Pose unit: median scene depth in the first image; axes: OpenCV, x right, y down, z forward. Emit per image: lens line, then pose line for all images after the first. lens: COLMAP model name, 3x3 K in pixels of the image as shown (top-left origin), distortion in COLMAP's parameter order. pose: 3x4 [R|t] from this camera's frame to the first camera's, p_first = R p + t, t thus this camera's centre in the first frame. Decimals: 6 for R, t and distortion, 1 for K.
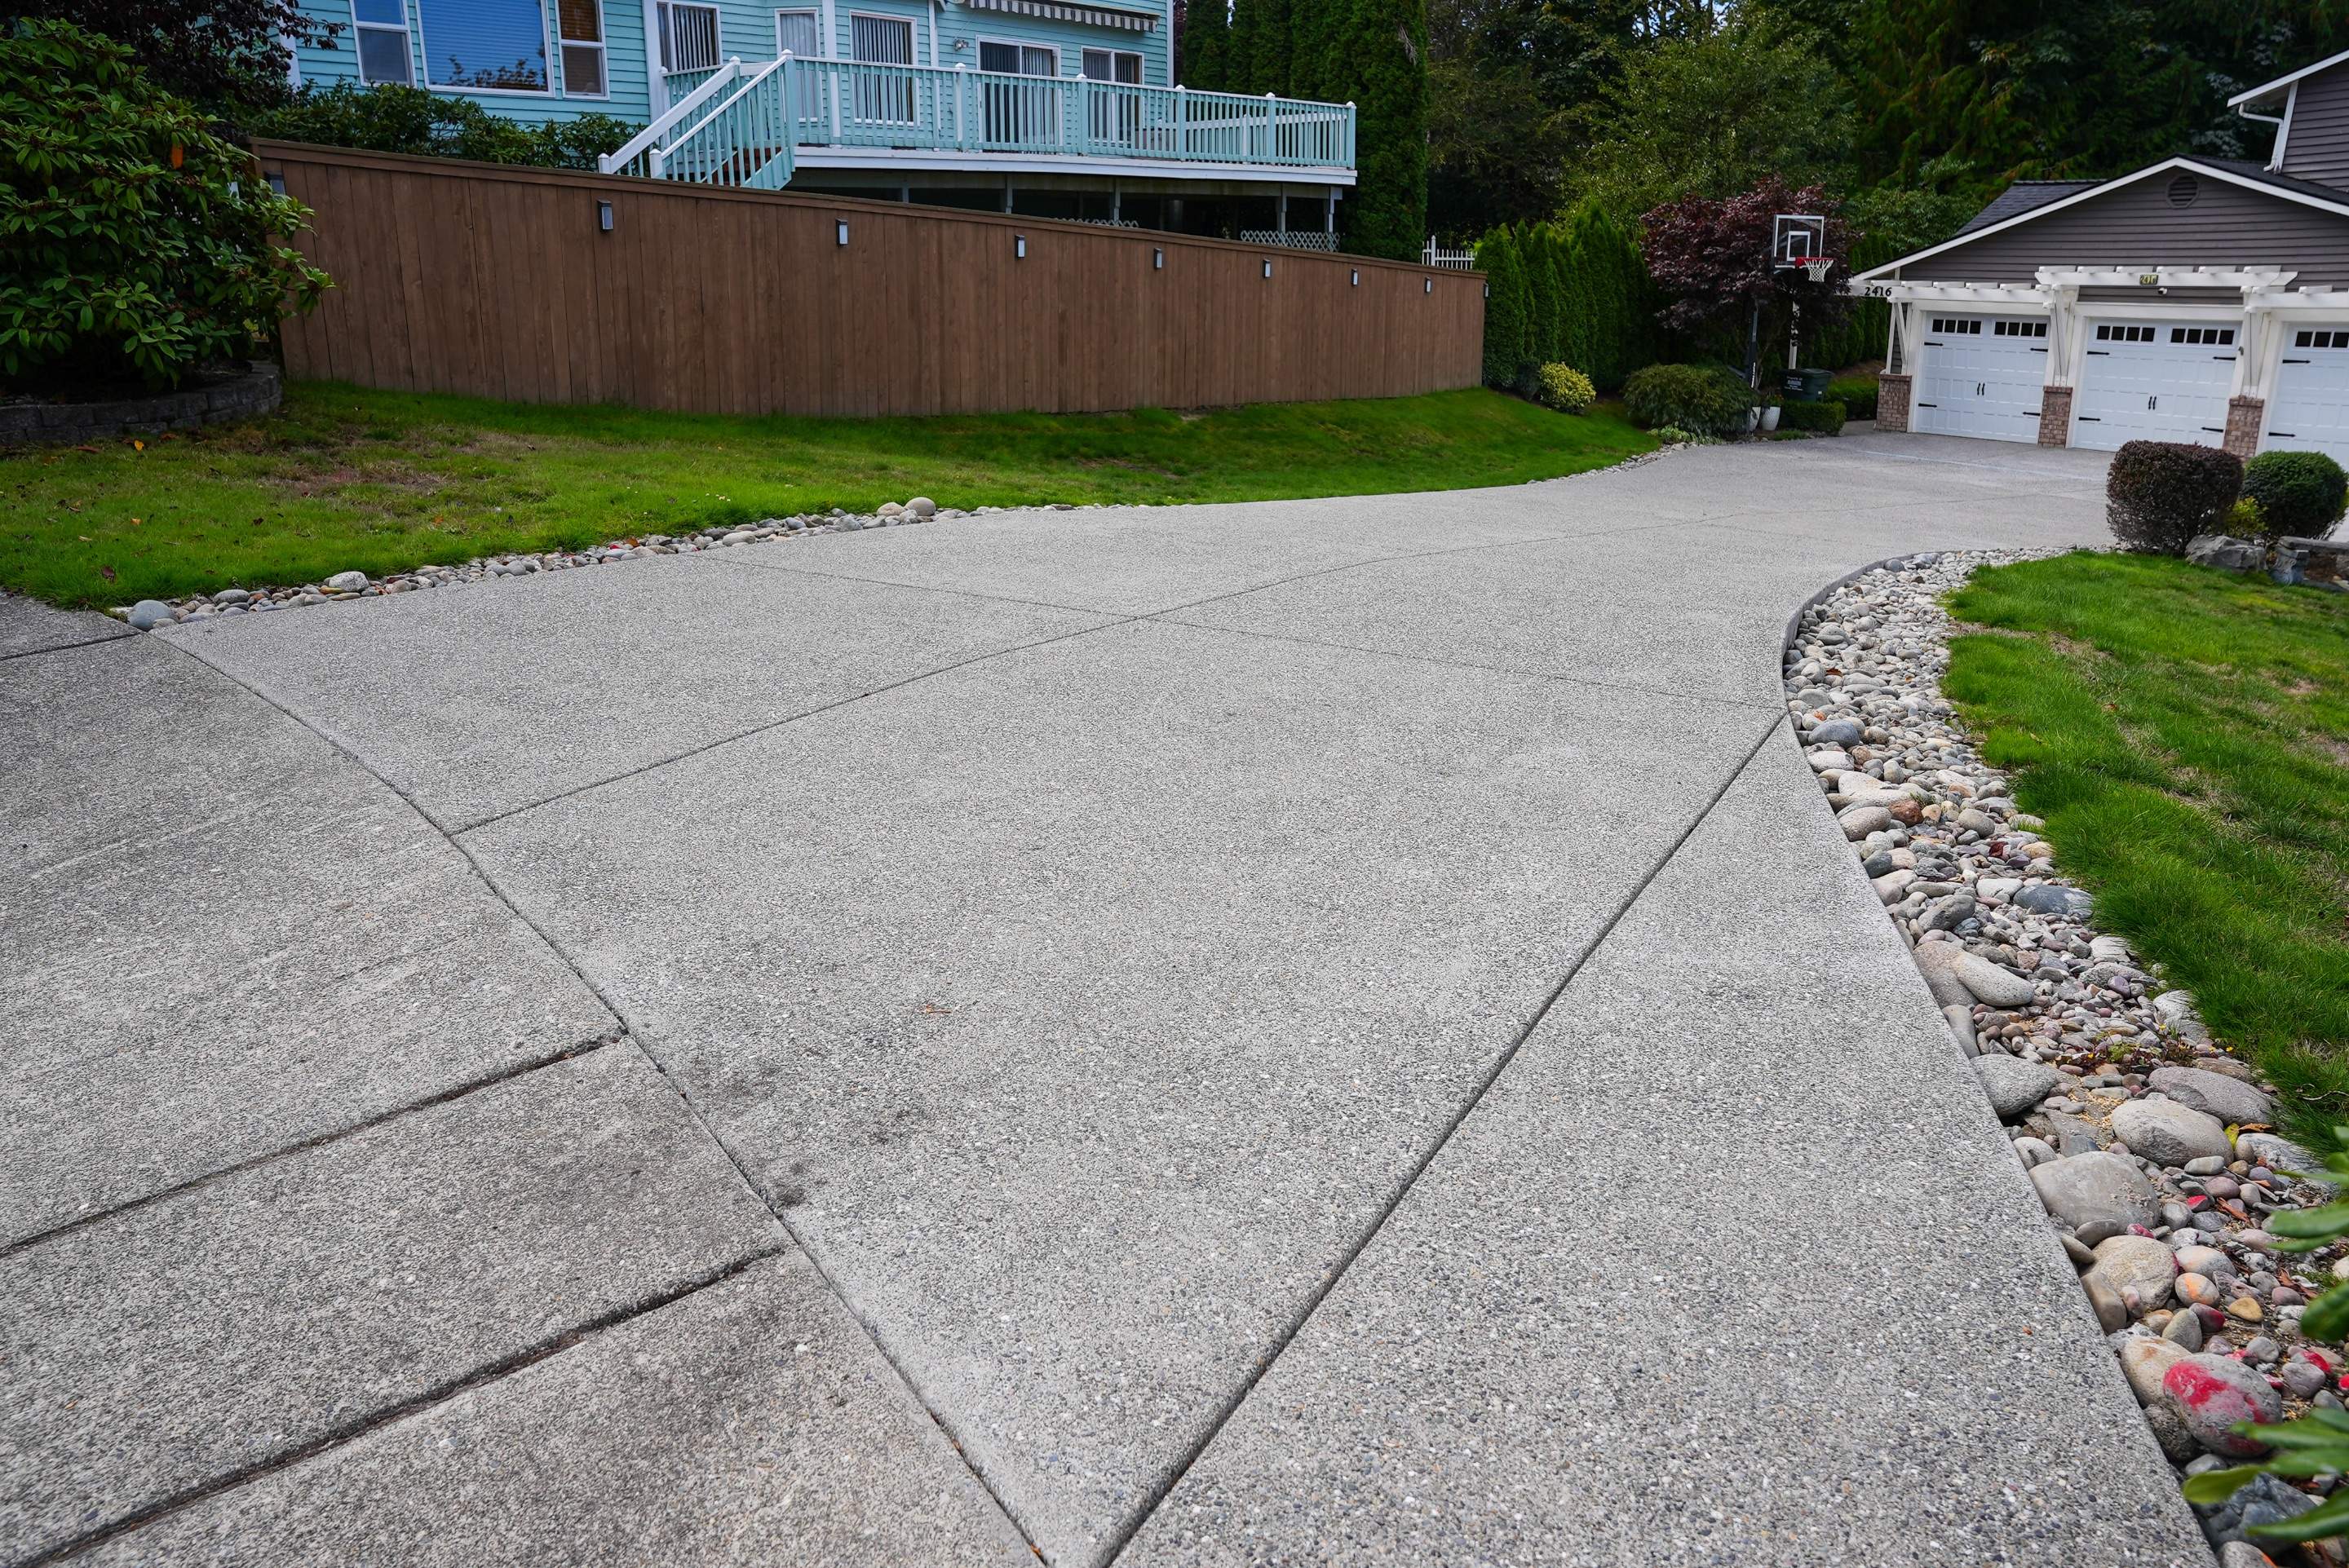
lens RADIAL K [[1655.4, 0, 1189.2], [0, 1655.4, 792.7], [0, 0, 1]] dist [-0.173186, 0.140436]
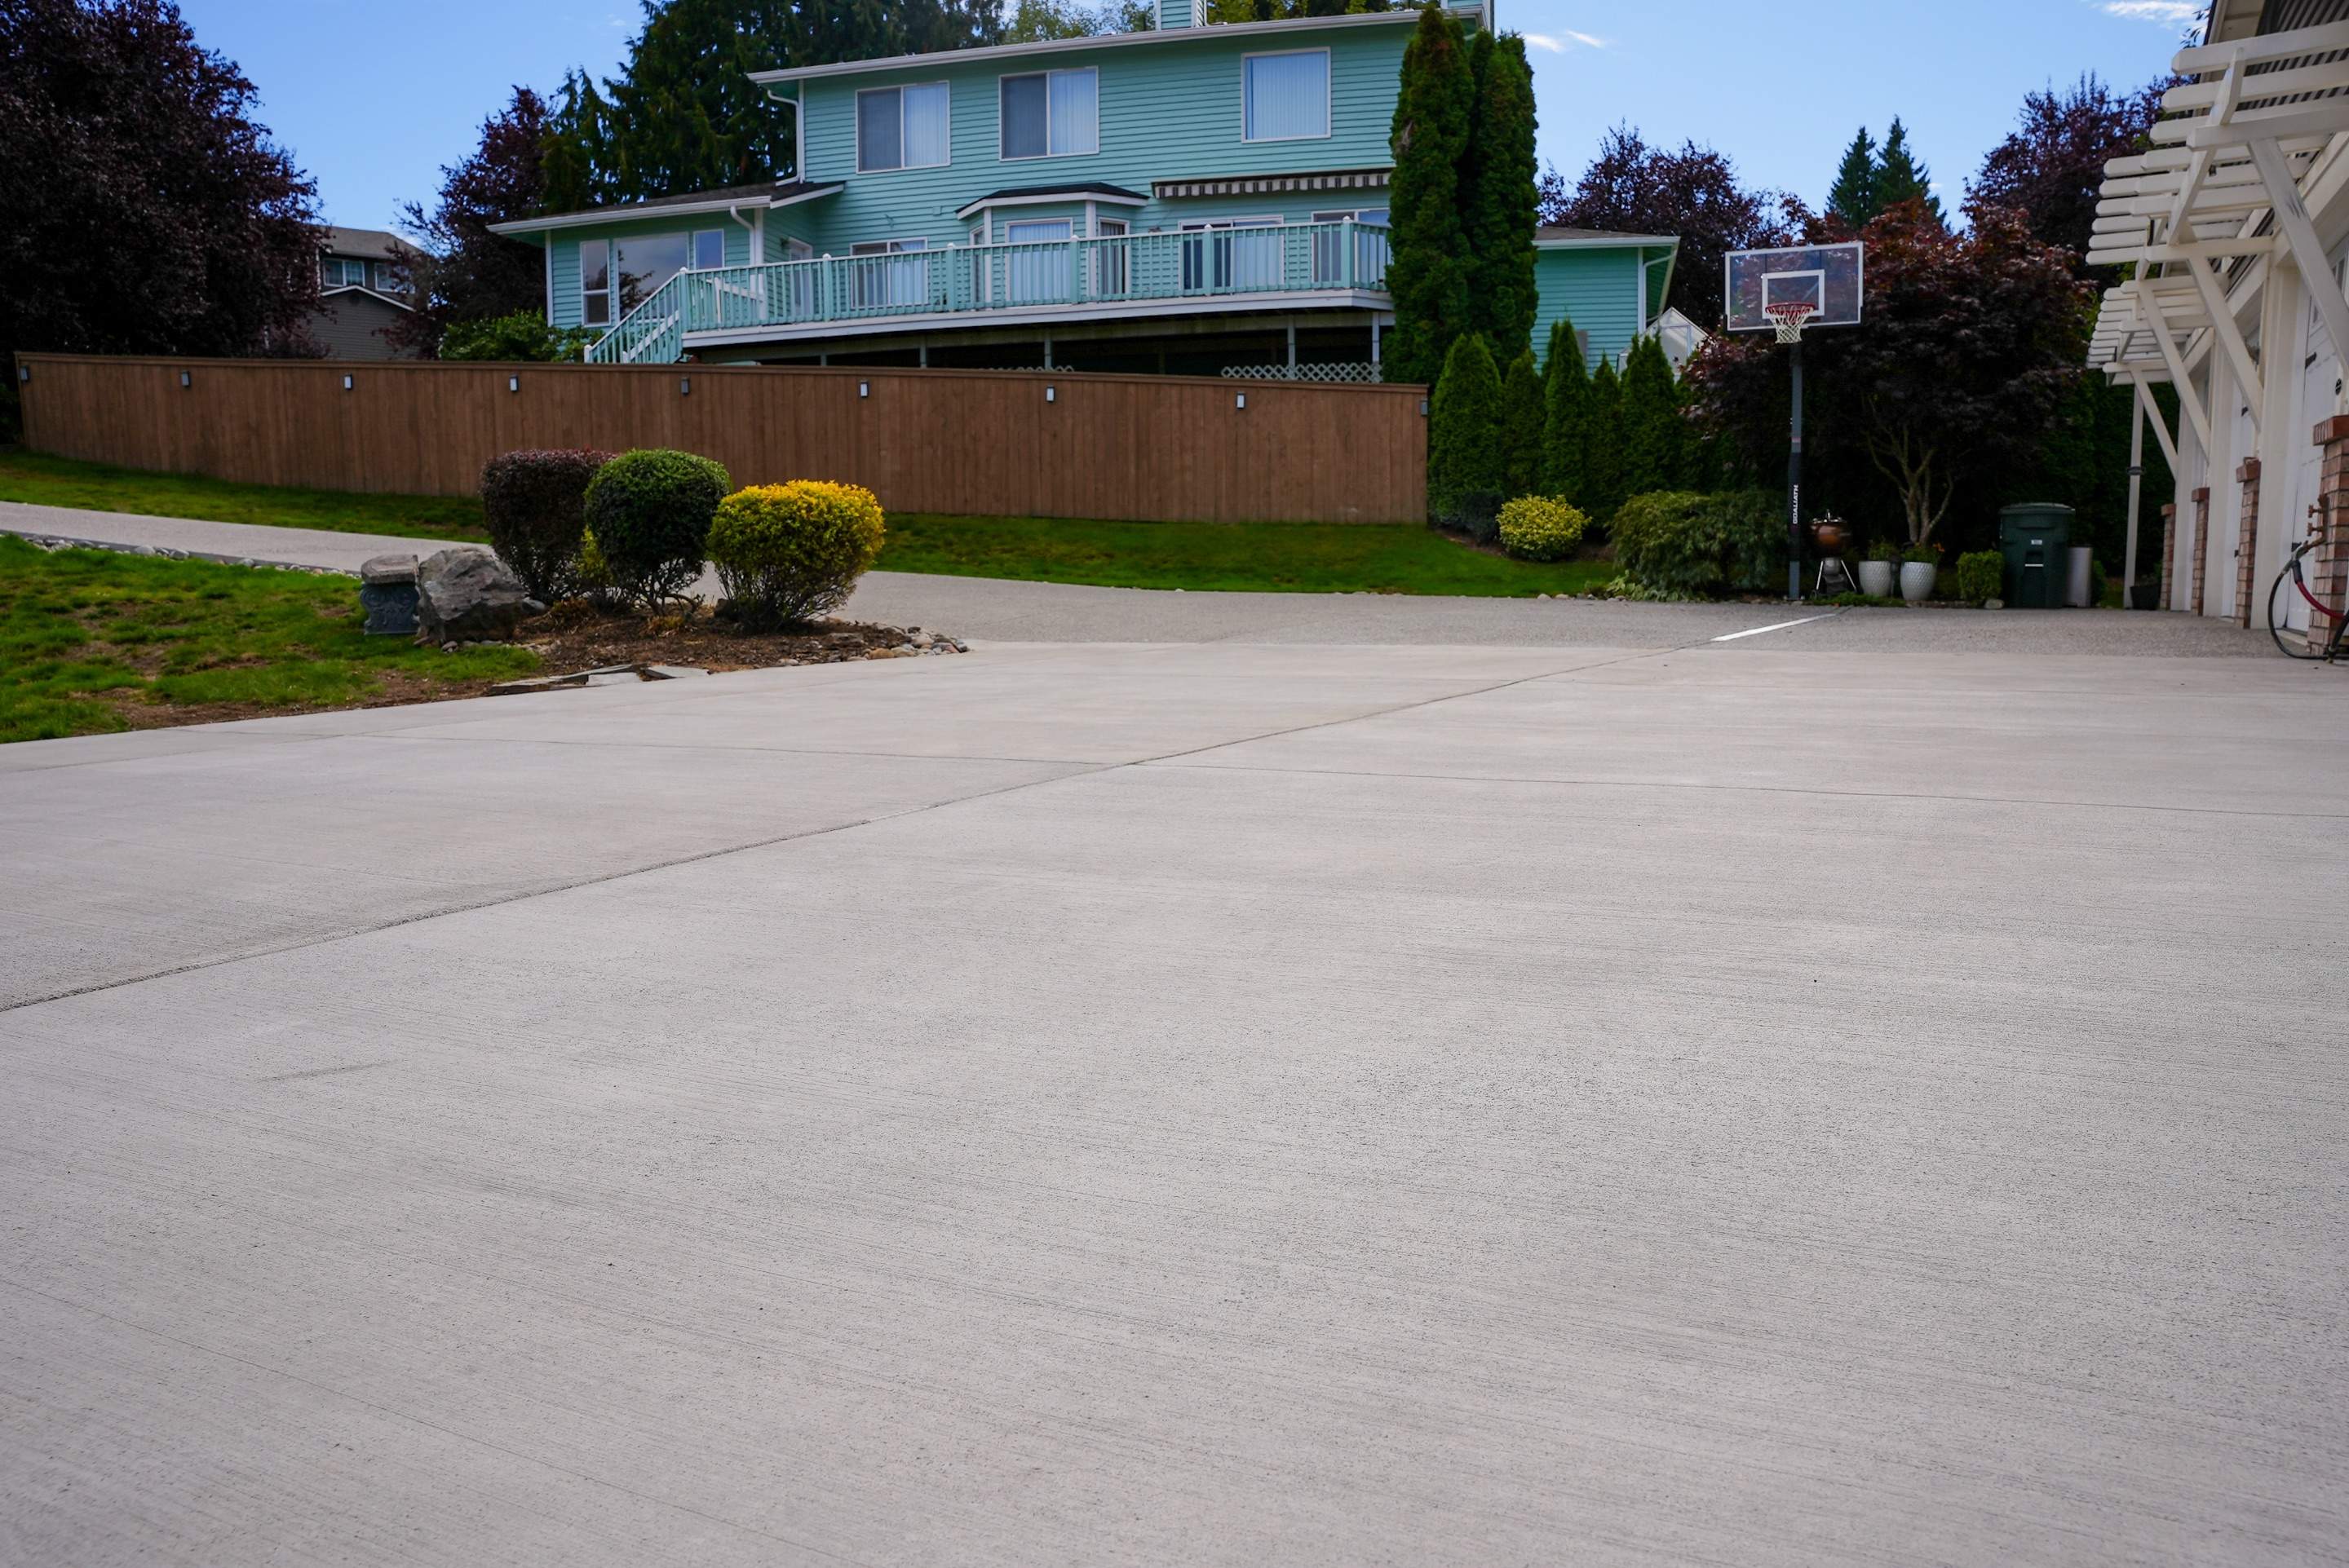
lens RADIAL K [[1620.2, 0, 1178.0], [0, 1620.2, 791.8], [0, 0, 1]] dist [-0.177345, 0.131669]
pose [[0.452601, 0.125134, -0.882889, 0.848389], [-0.272588, 0.962125, -0.003374, -0.085025], [0.849028, 0.242193, 0.469569, 0.554982]]
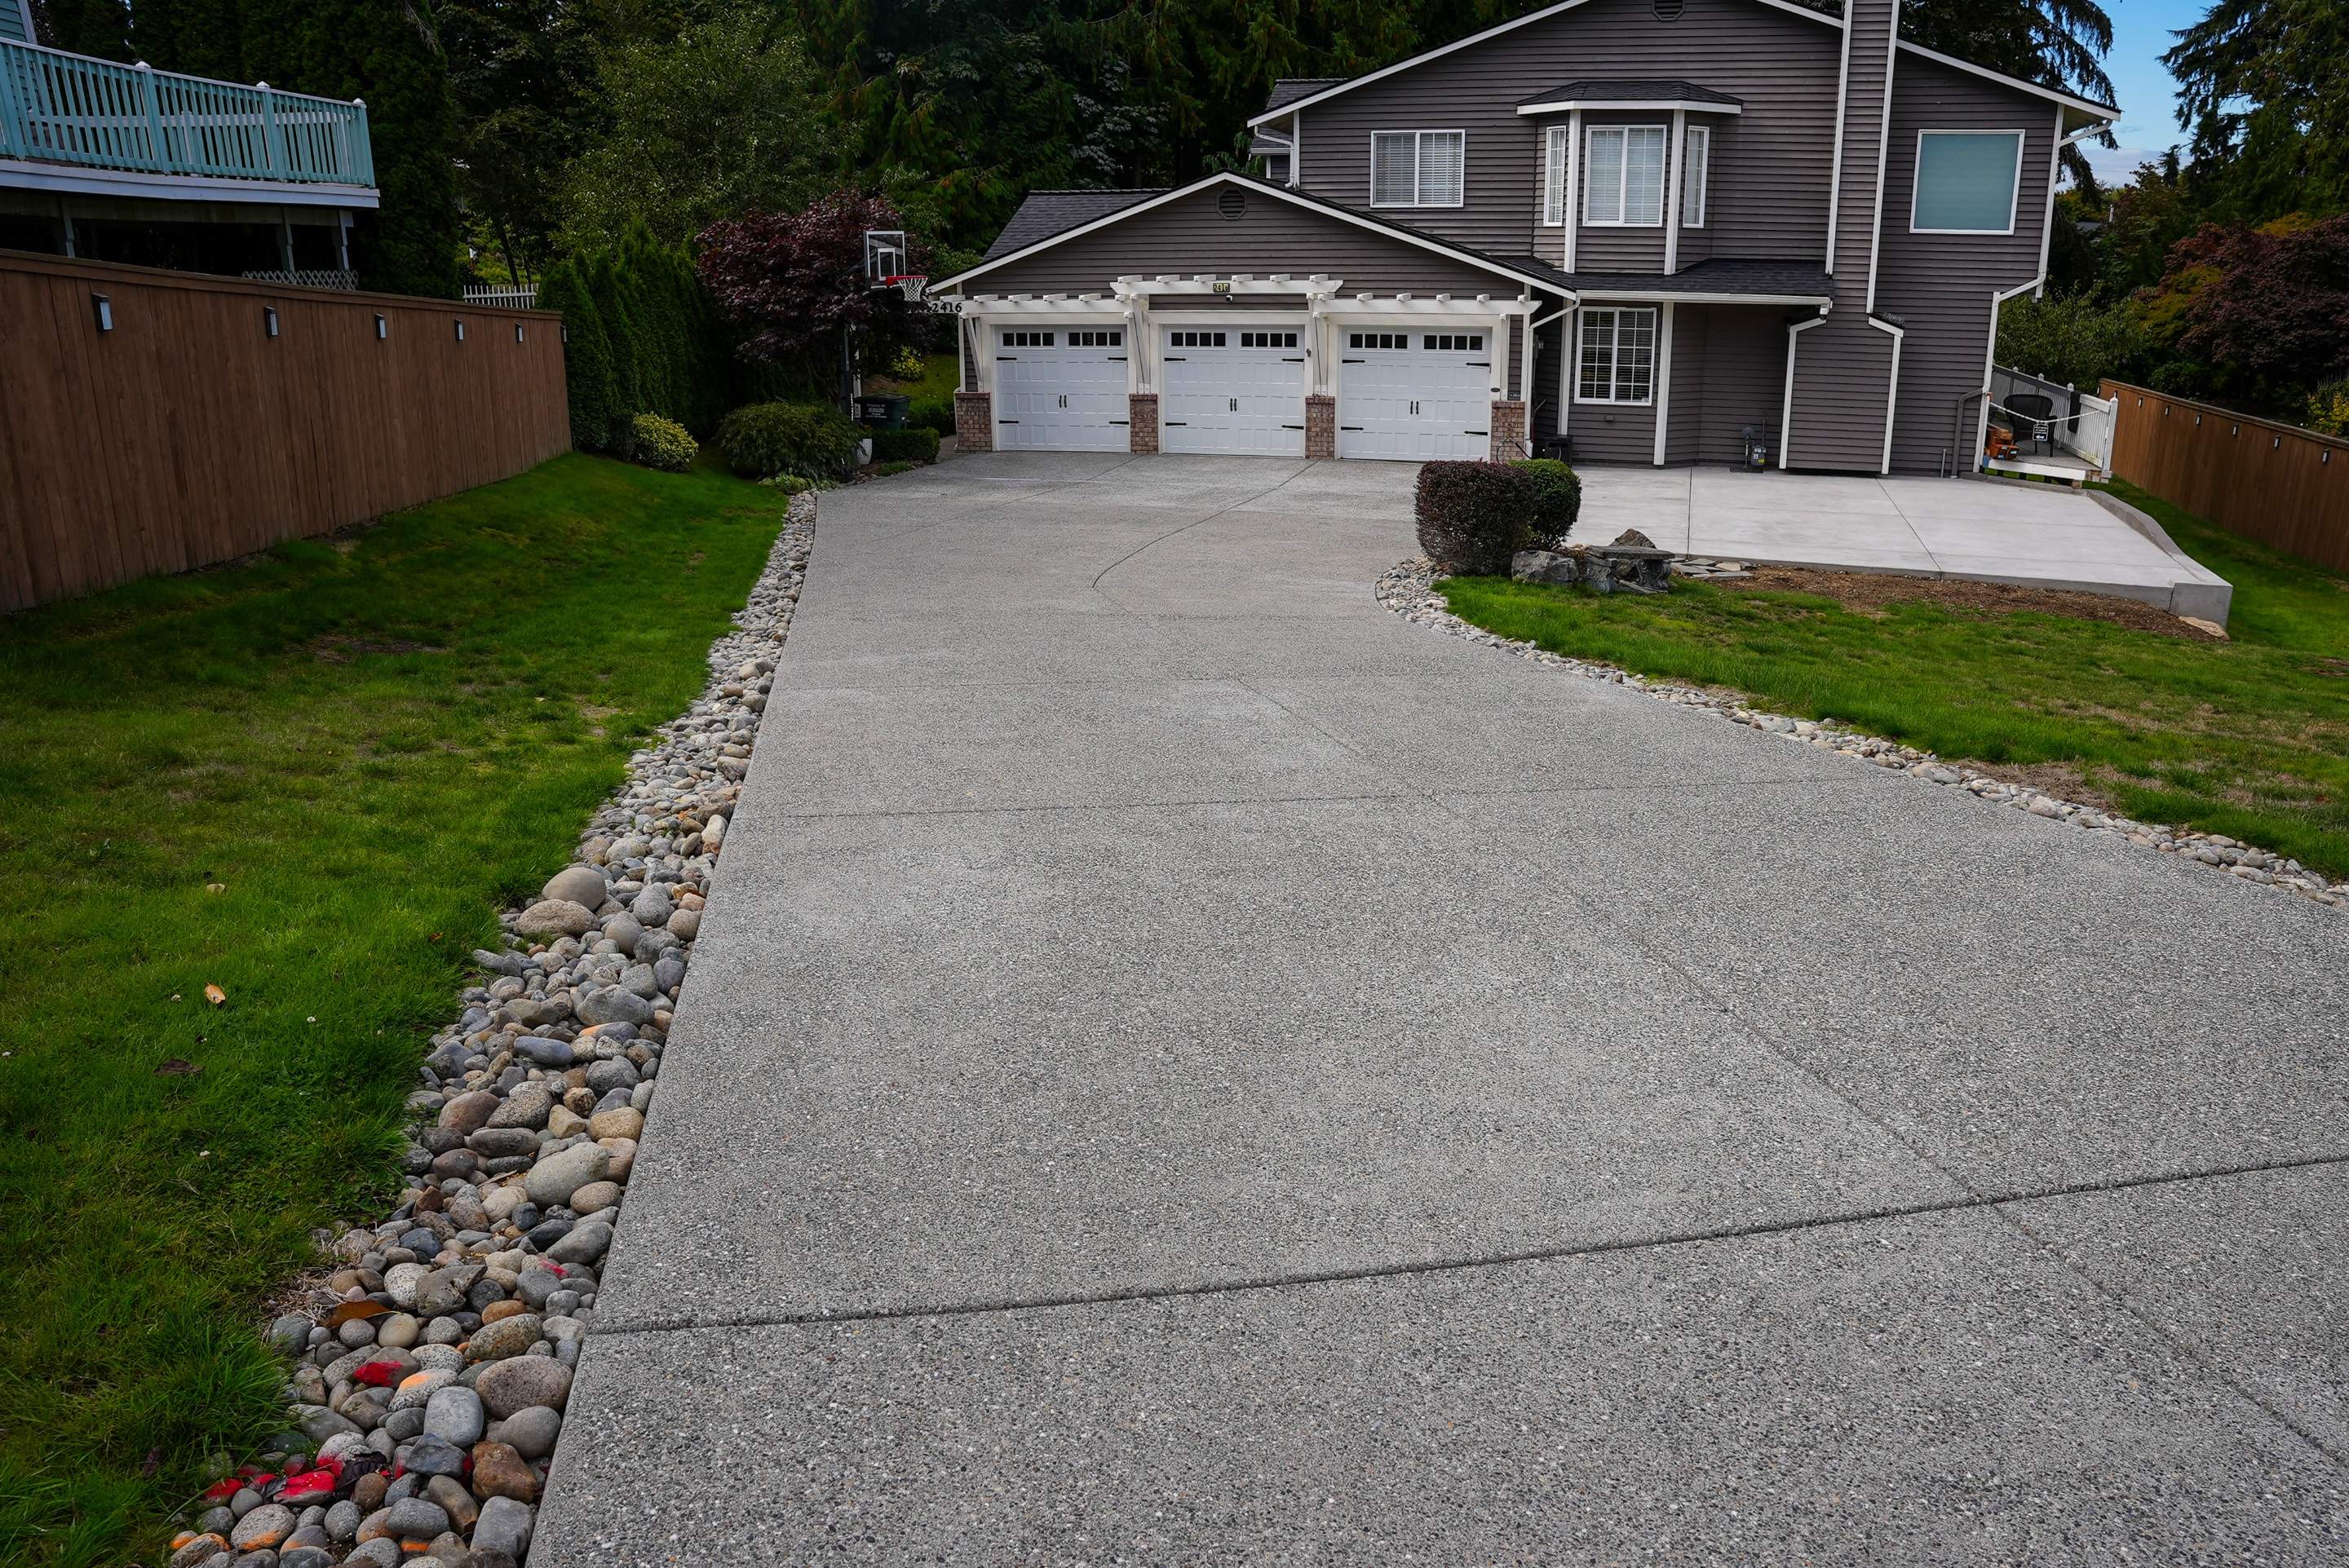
lens RADIAL K [[1674.7, 0, 1191.2], [0, 1674.7, 797.4], [0, 0, 1]] dist [-0.178255, 0.131226]
pose [[0.775904, -0.191221, 0.601172, -0.105633], [0.194853, 0.979001, 0.059914, -0.066393], [-0.600005, 0.070652, 0.796870, 0.172008]]
